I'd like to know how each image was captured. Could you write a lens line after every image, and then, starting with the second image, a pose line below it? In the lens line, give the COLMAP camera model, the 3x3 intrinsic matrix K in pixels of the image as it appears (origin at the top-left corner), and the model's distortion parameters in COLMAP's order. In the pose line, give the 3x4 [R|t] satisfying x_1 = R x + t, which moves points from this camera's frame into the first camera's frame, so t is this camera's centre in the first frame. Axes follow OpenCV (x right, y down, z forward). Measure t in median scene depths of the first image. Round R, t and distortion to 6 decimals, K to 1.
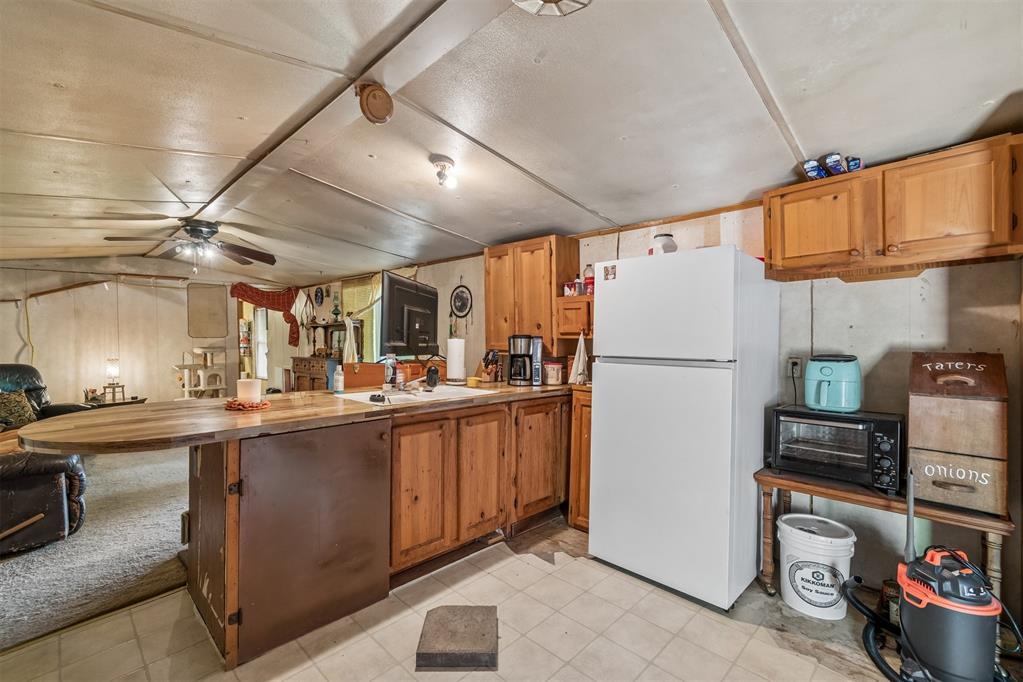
lens RADIAL K [[447.7, 0, 512.3], [0, 447.7, 332.4], [0, 0, 1]] dist [-0.000083, 0.000476]
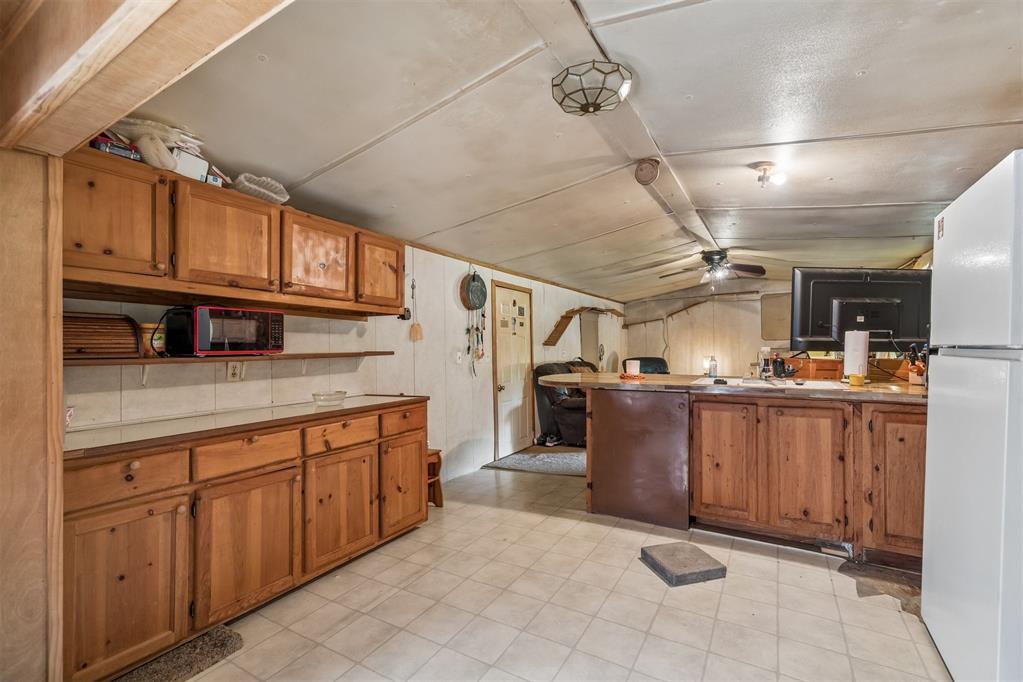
lens RADIAL K [[447.7, 0, 516.8], [0, 447.7, 354.7], [0, 0, 1]] dist [-0.000083, 0.000476]
pose [[0.234575, 0.010156, -0.972045, 0.639801], [0.022580, 0.999619, 0.015893, 0.035868], [0.971836, -0.025677, 0.234256, 0.169156]]
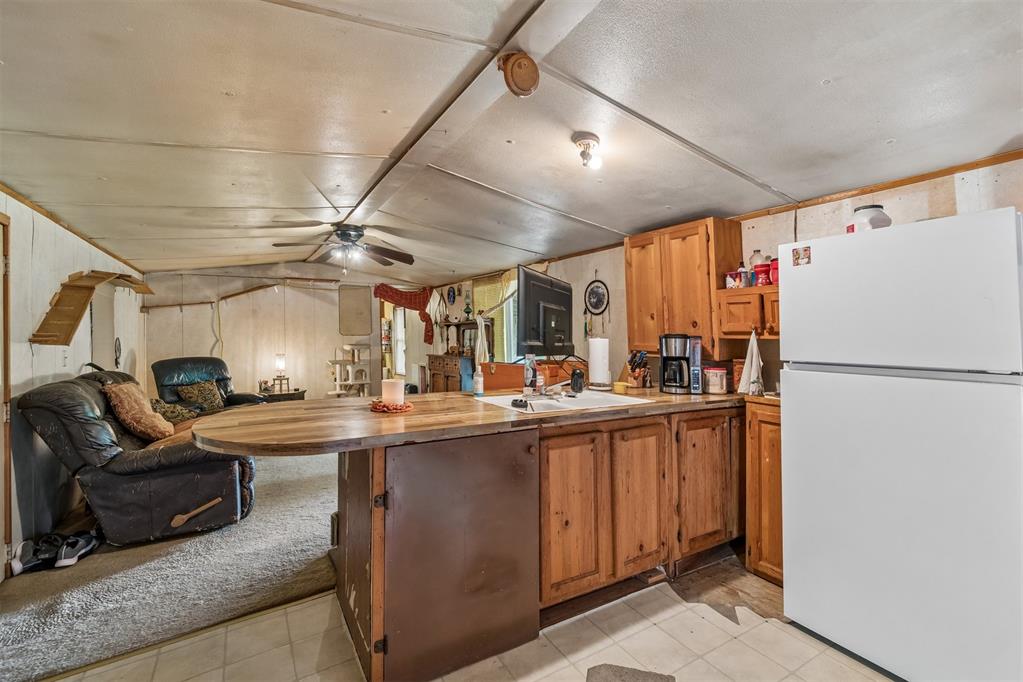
lens RADIAL K [[447.7, 0, 516.9], [0, 447.7, 333.4], [0, 0, 1]] dist [-0.000083, 0.000476]
pose [[0.968672, 0.004125, -0.248311, -0.077524], [-0.002896, 0.999982, 0.005313, 0.000337], [0.248328, -0.004428, 0.968666, 0.115444]]
